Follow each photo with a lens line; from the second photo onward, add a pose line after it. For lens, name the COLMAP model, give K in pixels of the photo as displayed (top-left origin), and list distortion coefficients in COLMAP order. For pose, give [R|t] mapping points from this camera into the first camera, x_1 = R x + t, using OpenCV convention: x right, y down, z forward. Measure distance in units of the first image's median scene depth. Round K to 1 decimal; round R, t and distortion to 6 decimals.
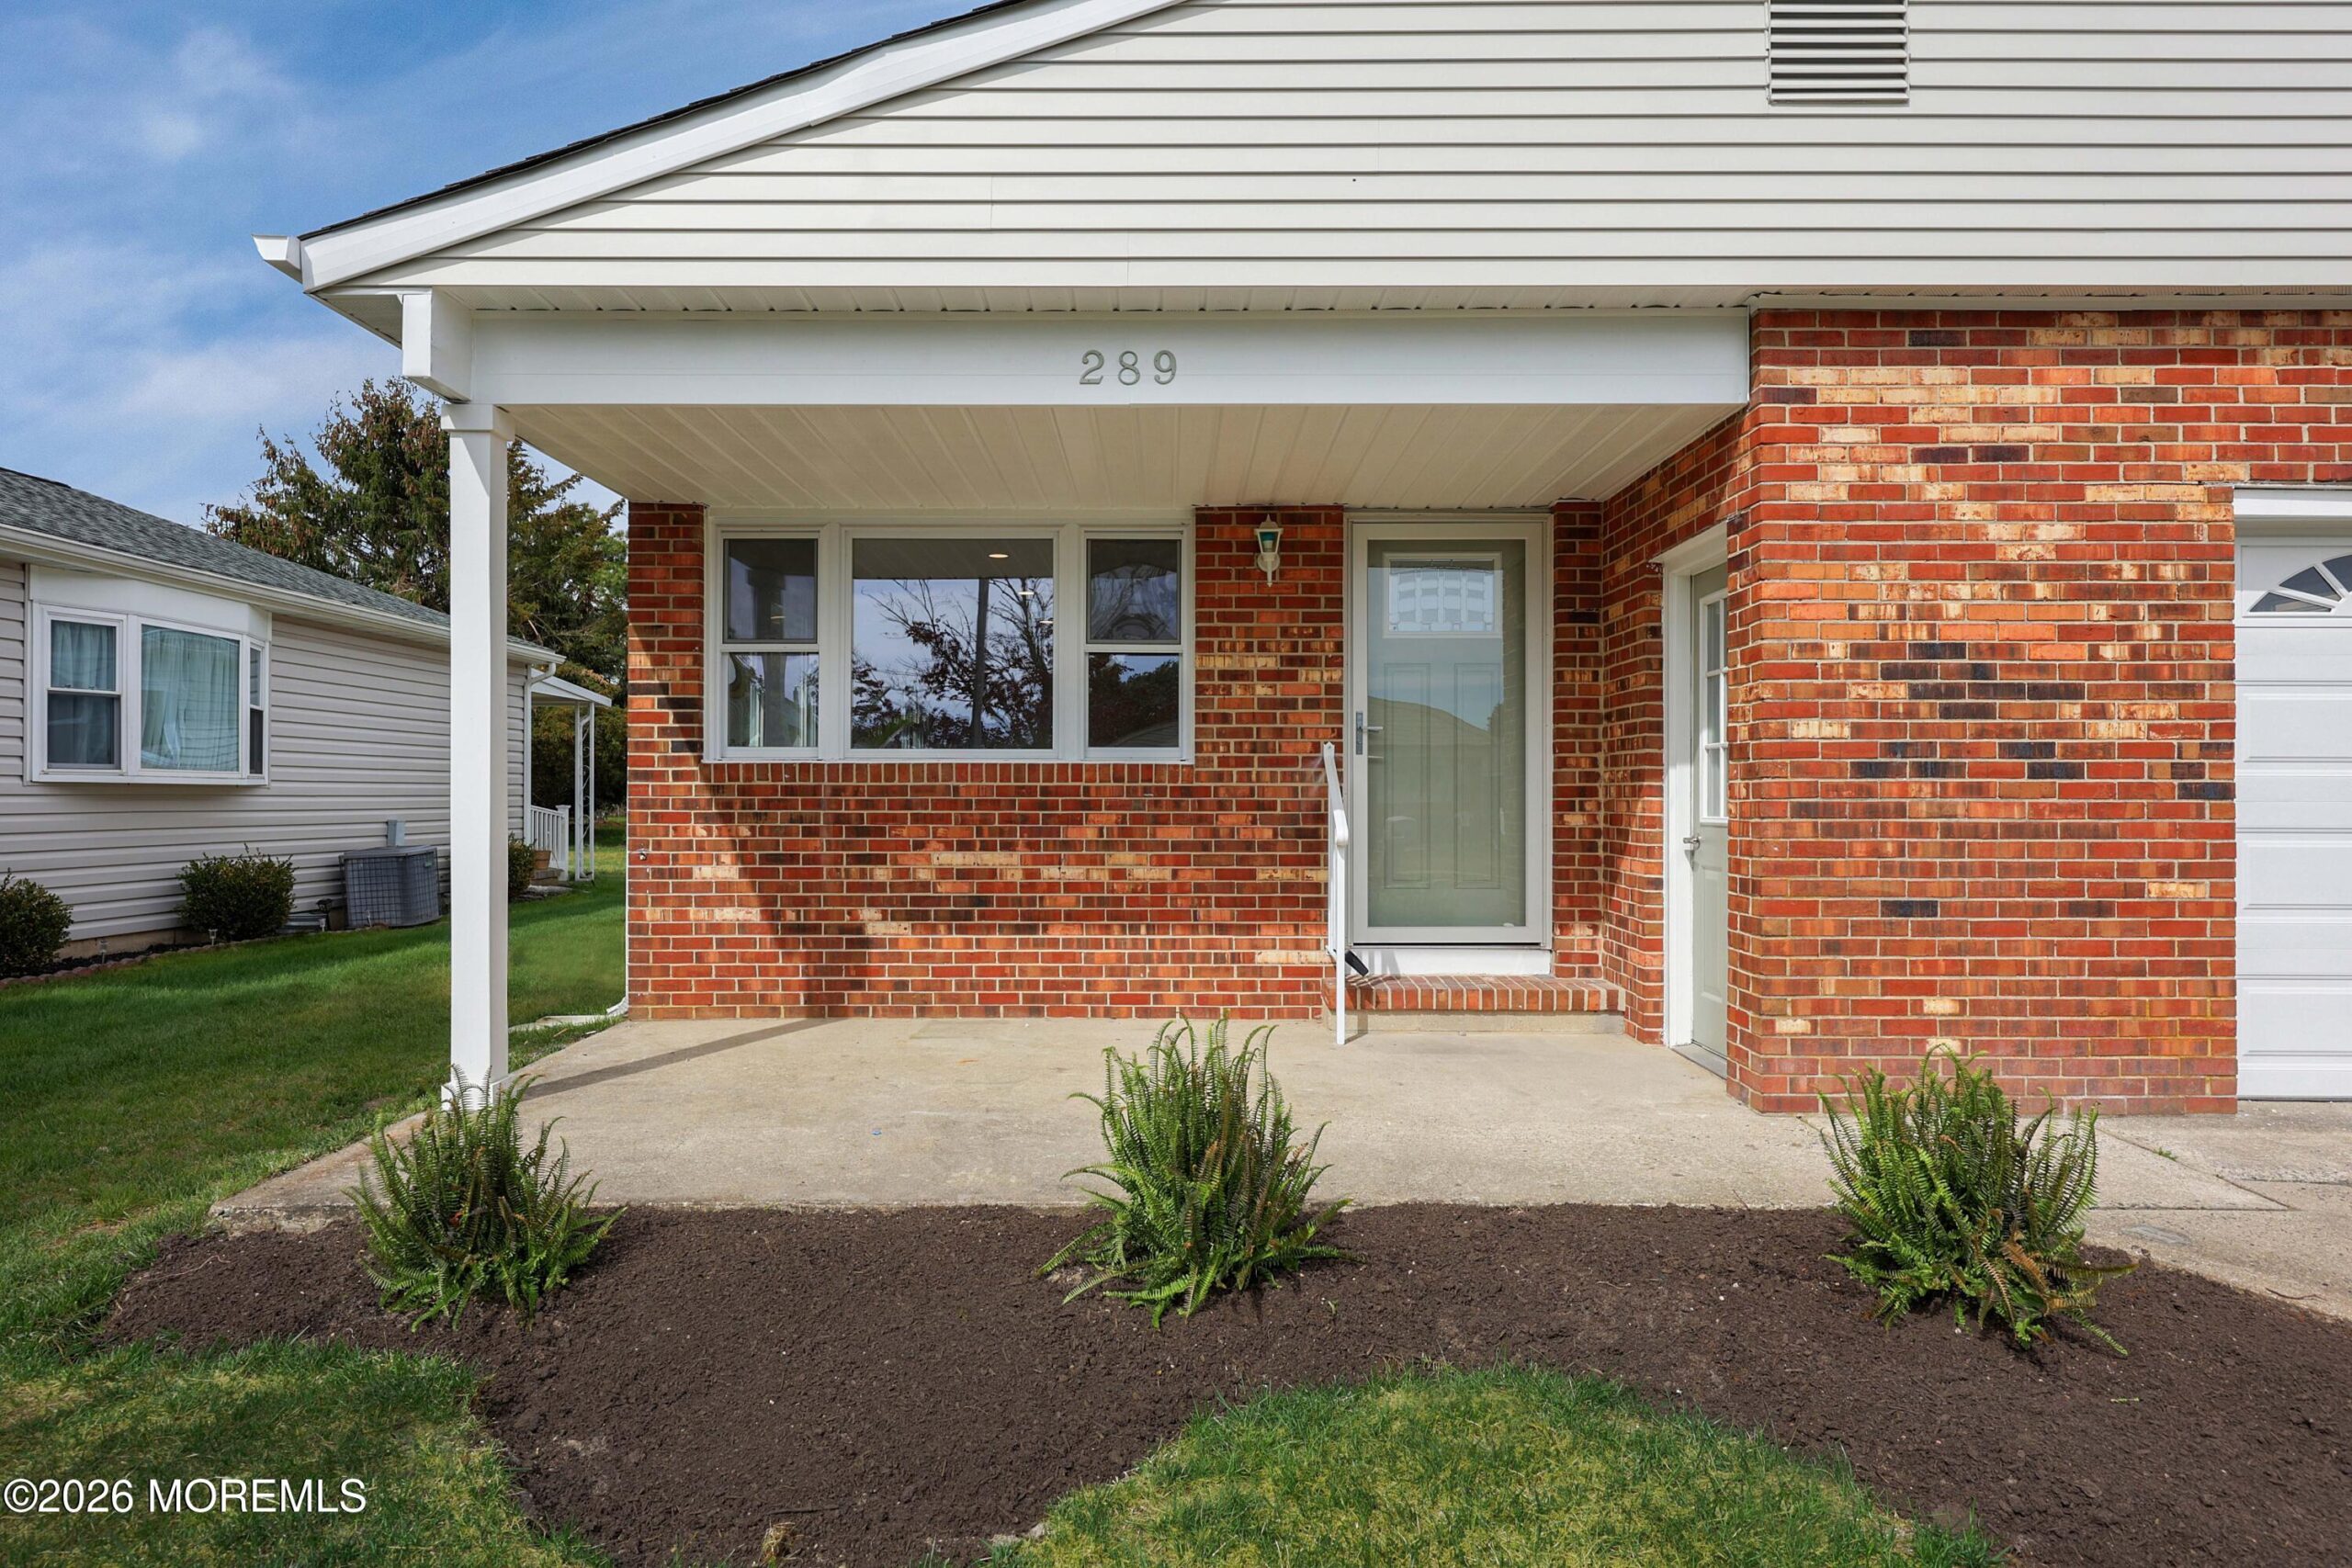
lens RADIAL K [[1300.1, 0, 1220.4], [0, 1300.1, 784.6], [0, 0, 1]] dist [0.001224, 0.000317]
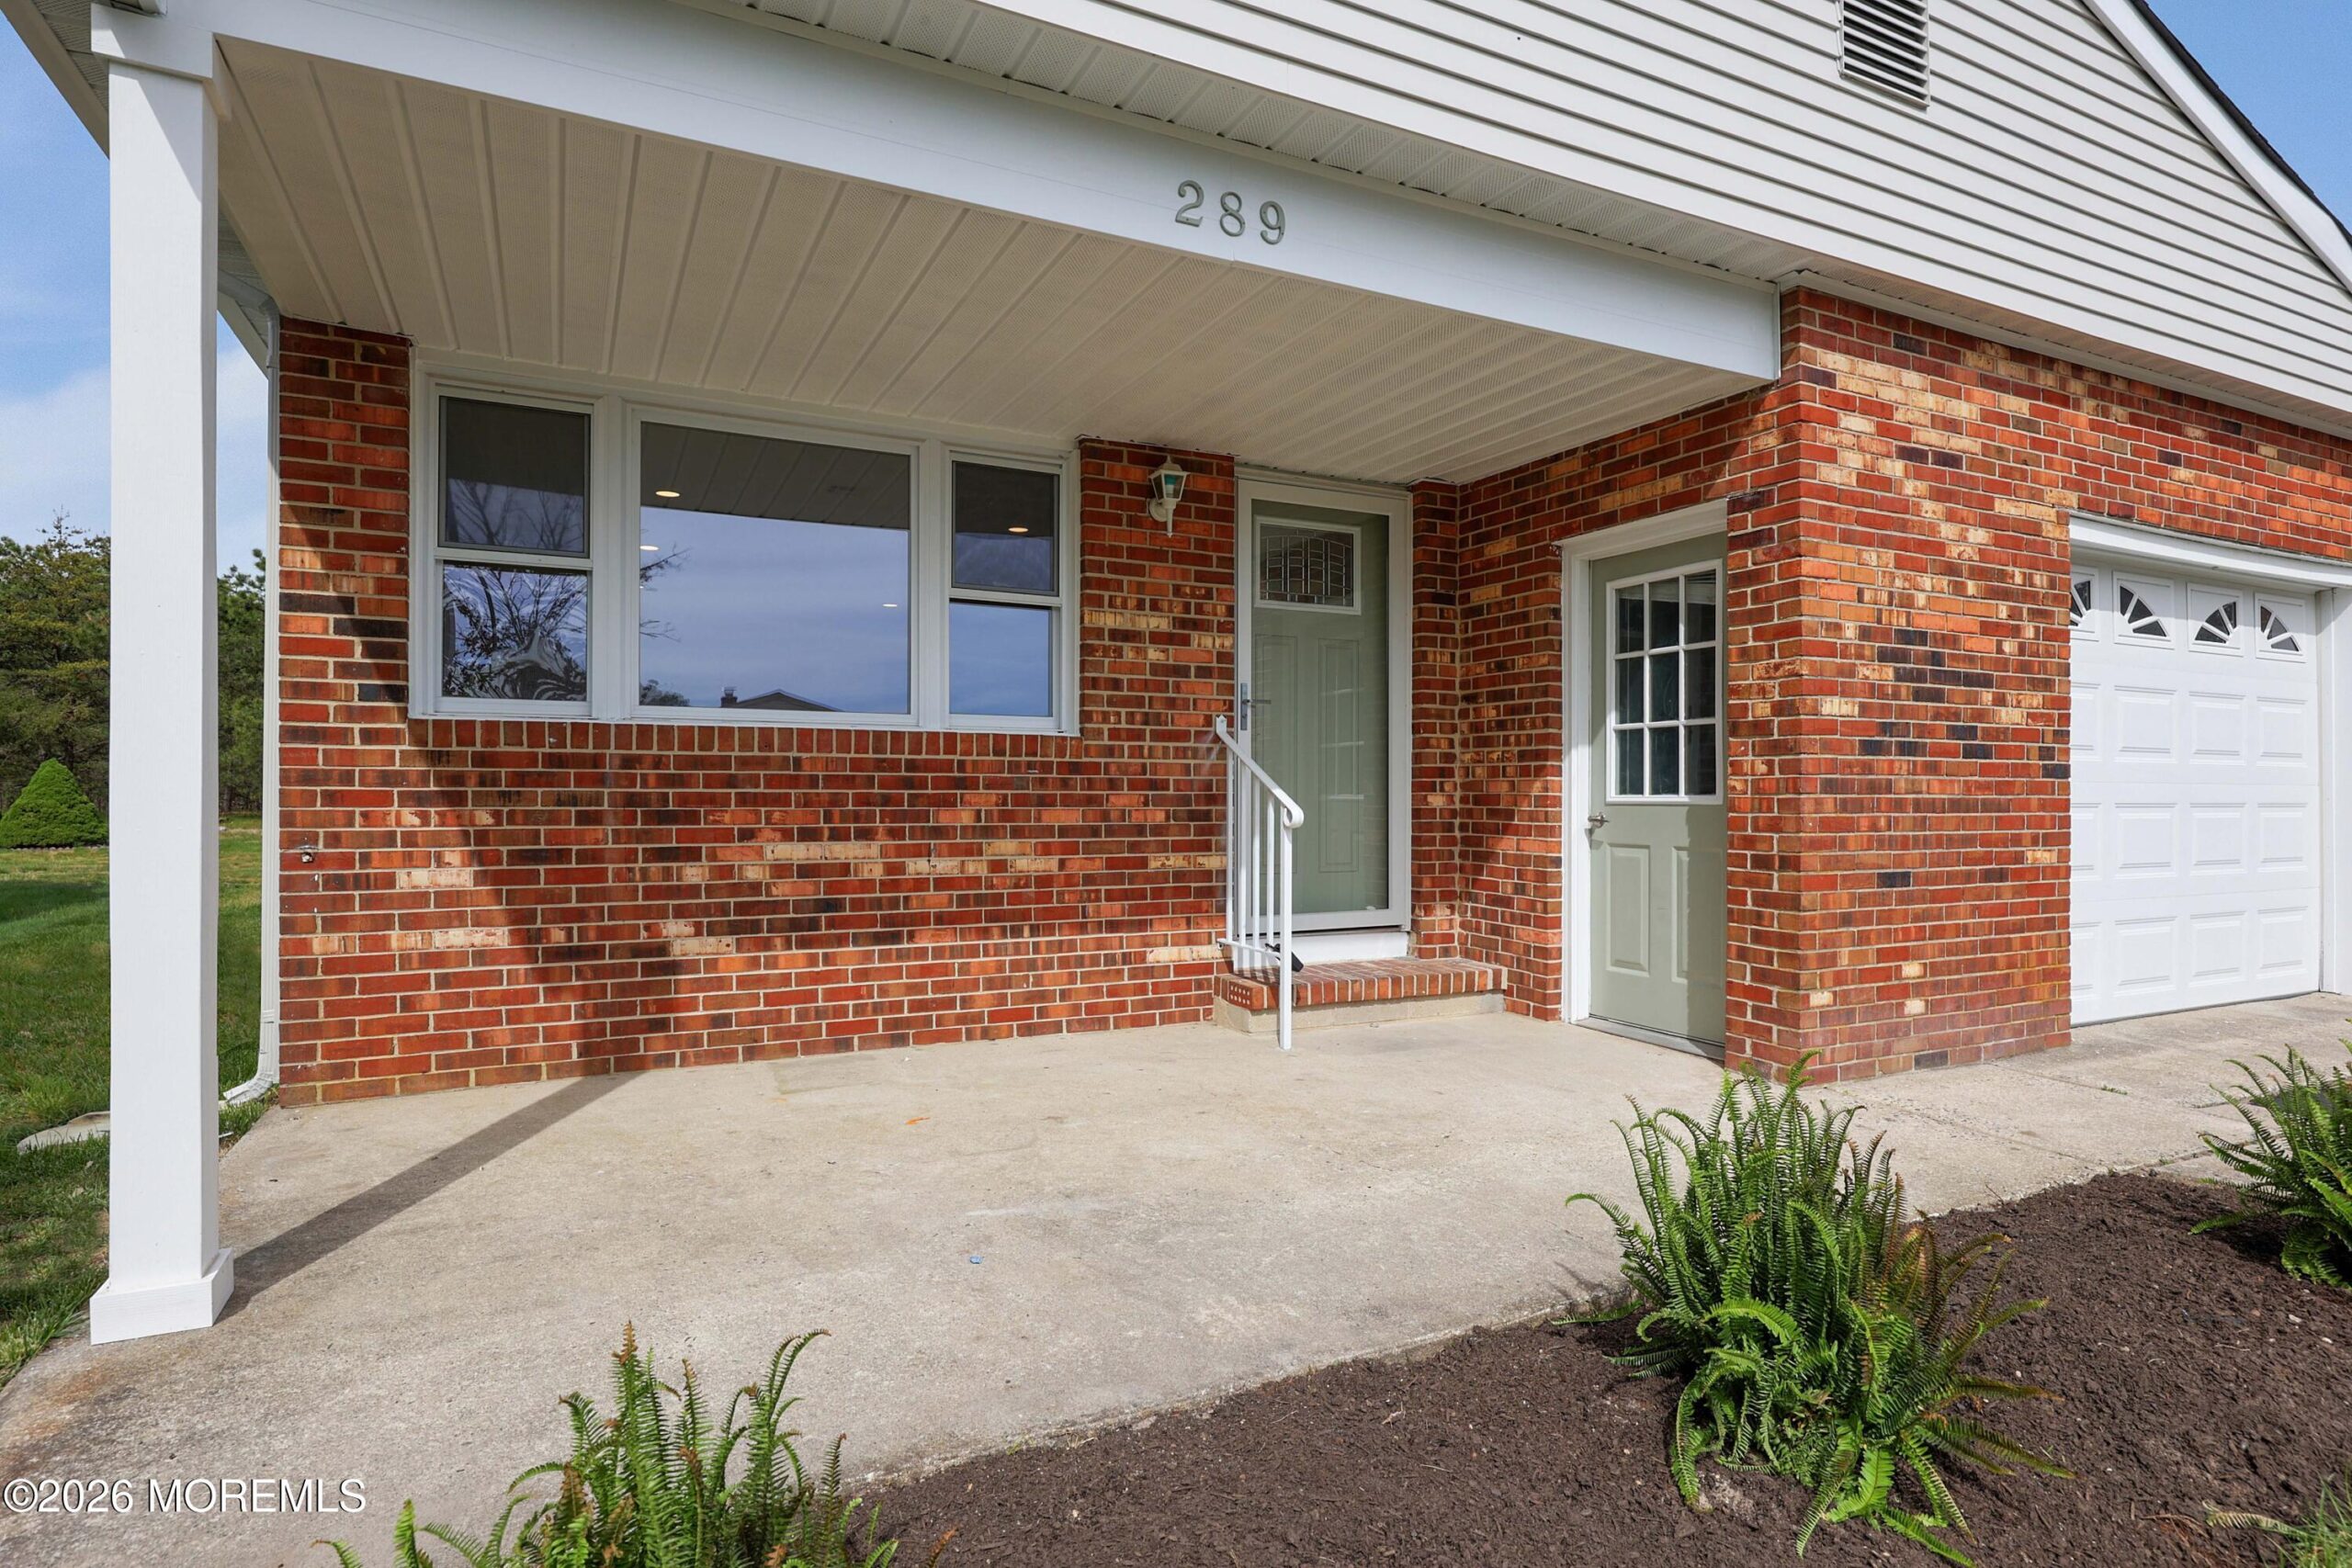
lens RADIAL K [[1142.8, 0, 1153.8], [0, 1142.8, 787.2], [0, 0, 1]] dist [-0.000143, 0.001021]
pose [[0.909825, 0.003709, 0.414976, -0.293901], [-0.006326, 0.999968, 0.004933, 0.014183], [-0.414945, -0.007114, 0.909819, 0.294714]]
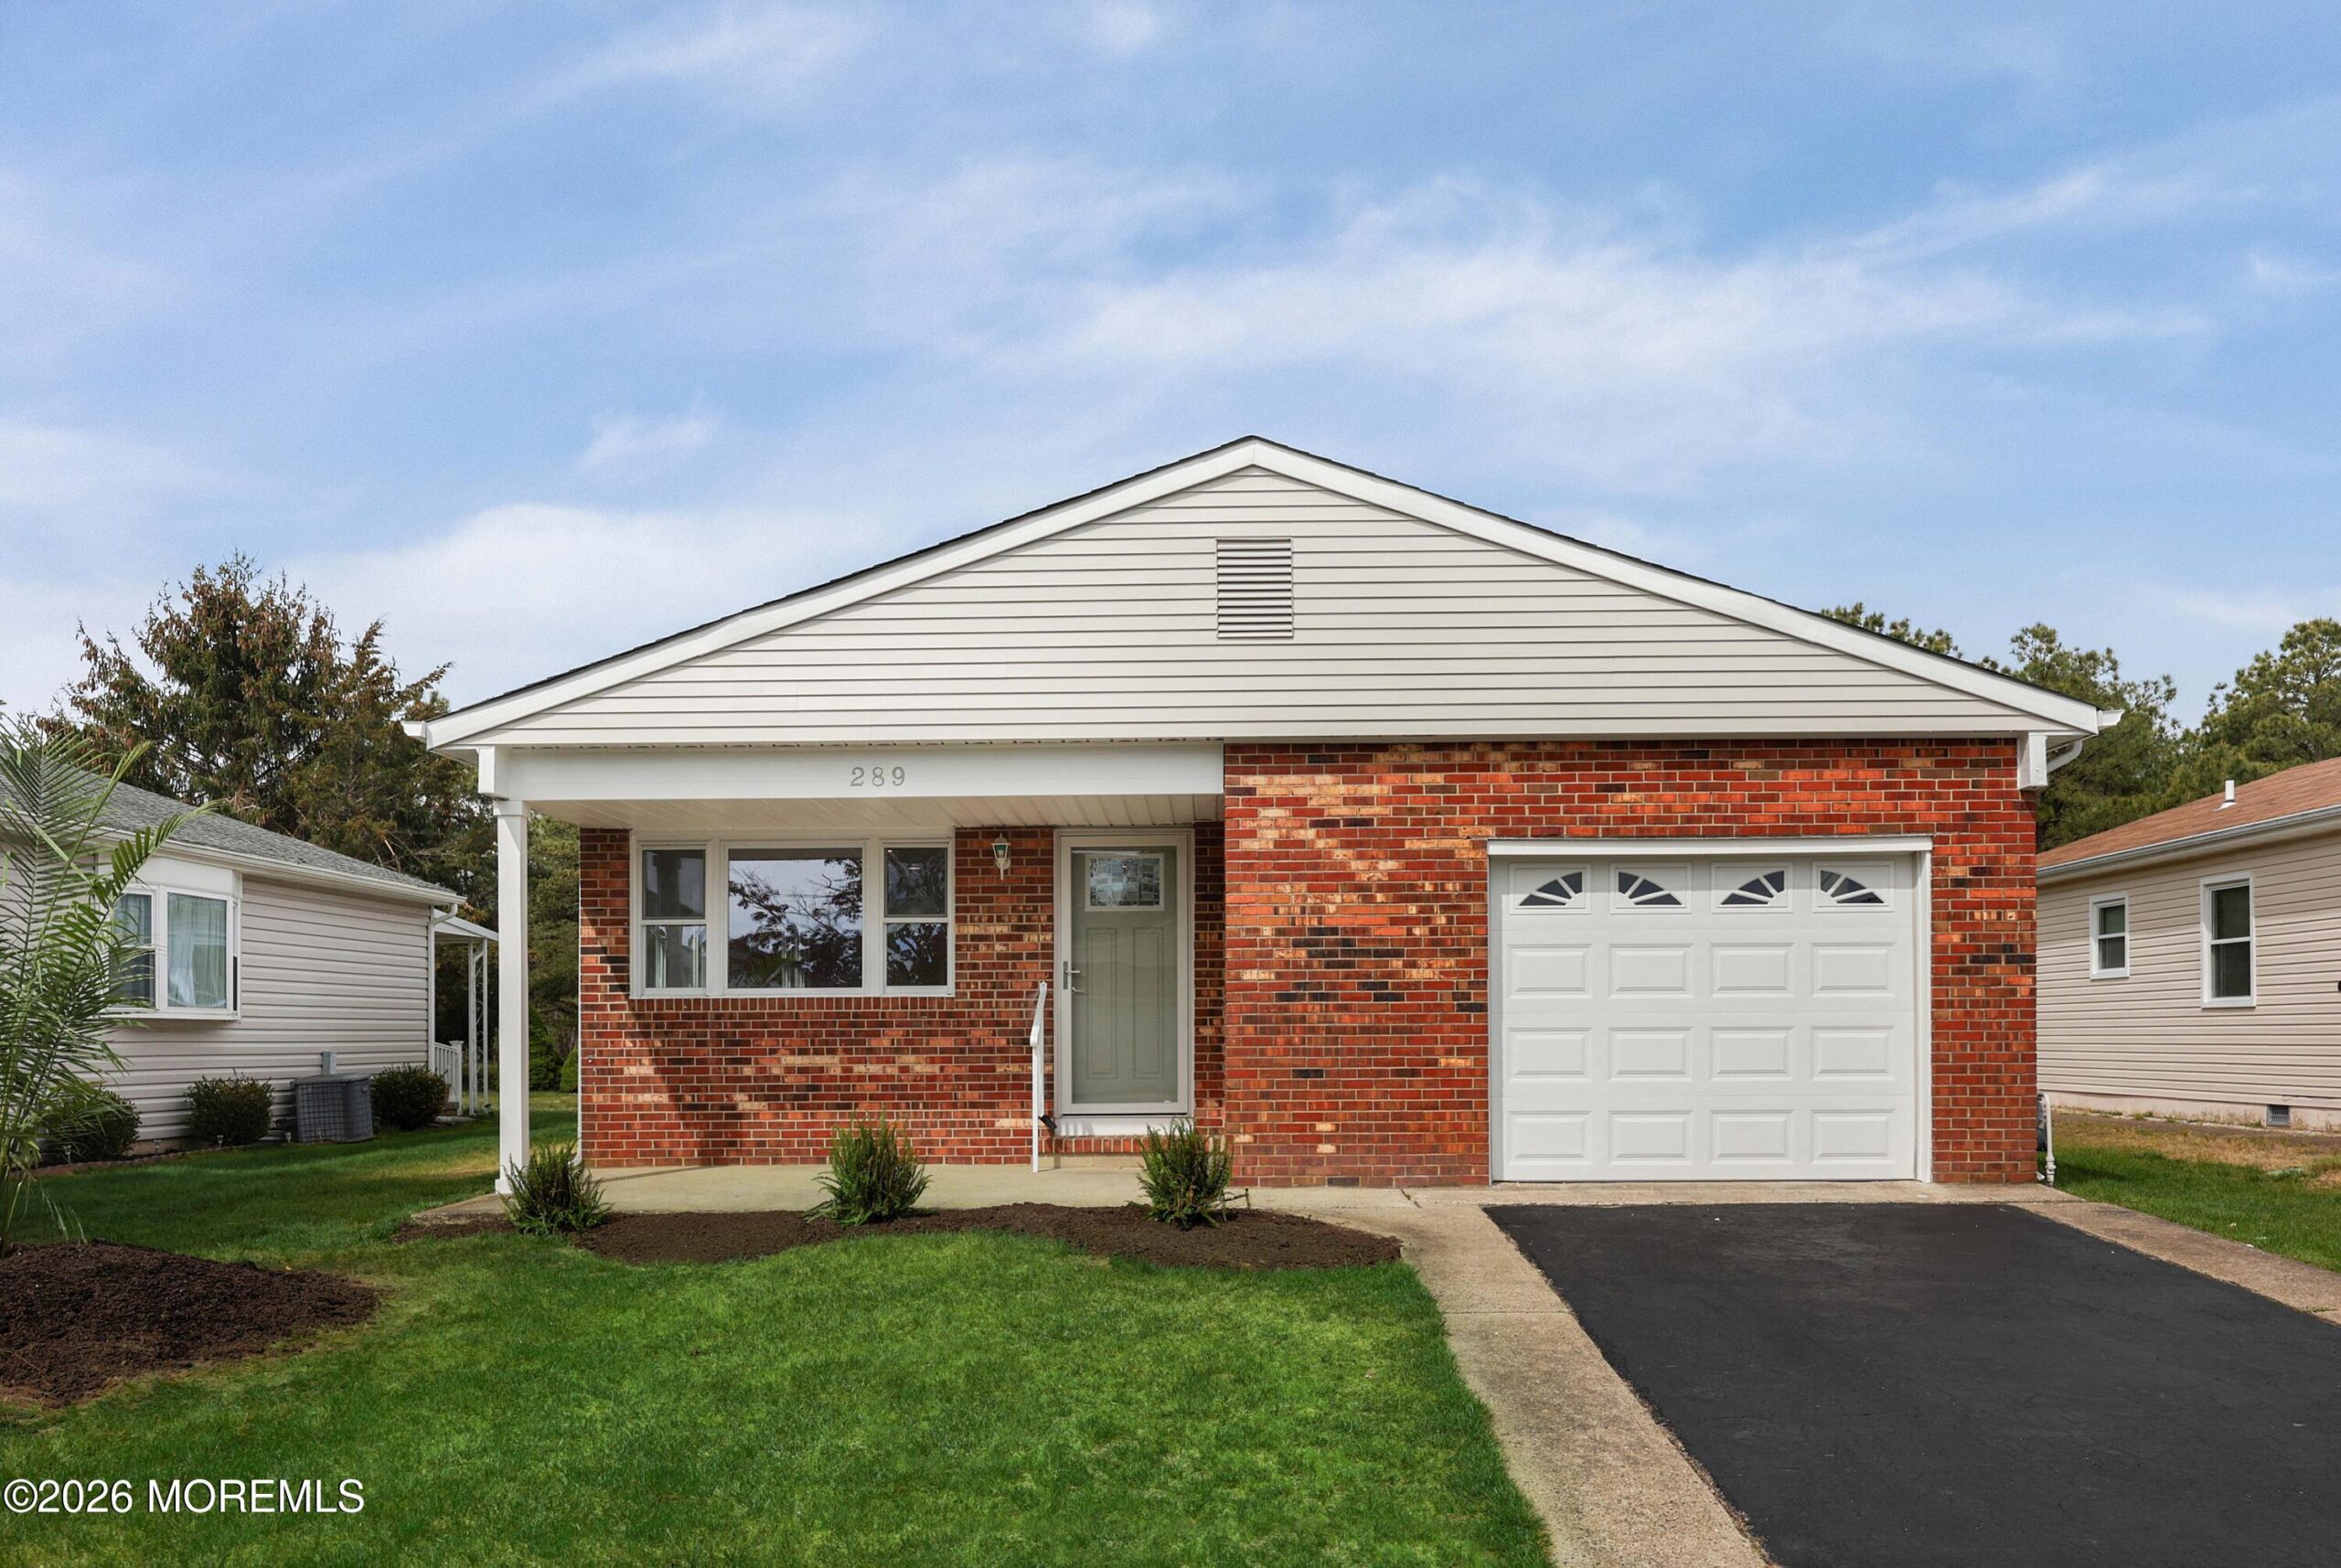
lens RADIAL K [[1712.3, 0, 1260.9], [0, 1712.3, 1001.0], [0, 0, 1]] dist [0.001378, 0.000239]
pose [[0.999917, -0.008422, 0.009719, 0.321340], [0.008528, 0.999903, -0.010967, 0.014426], [-0.009626, 0.011049, 0.999893, -1.012926]]
